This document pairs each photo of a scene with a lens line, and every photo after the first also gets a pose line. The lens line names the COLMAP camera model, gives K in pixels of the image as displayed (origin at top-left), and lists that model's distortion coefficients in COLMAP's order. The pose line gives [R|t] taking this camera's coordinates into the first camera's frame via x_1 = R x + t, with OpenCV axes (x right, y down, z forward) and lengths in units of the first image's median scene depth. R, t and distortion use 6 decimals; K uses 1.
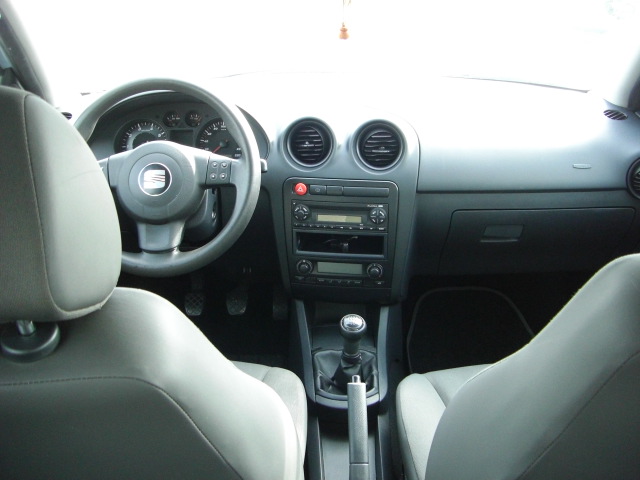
lens RADIAL K [[719.0, 0, 318.3], [0, 719.0, 239.3], [0, 0, 1]] dist [-0.136940, 0.000000]
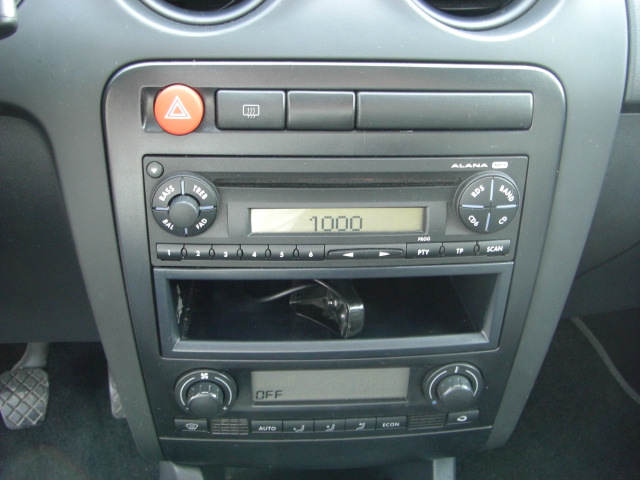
lens RADIAL K [[719.0, 0, 315.4], [0, 719.0, 241.7], [0, 0, 1]] dist [-0.136940, 0.000000]
pose [[0.974753, -0.075294, 0.210210, -0.032747], [0.054207, 0.993063, 0.104340, -0.048144], [-0.216608, -0.090310, 0.972073, 0.750942]]
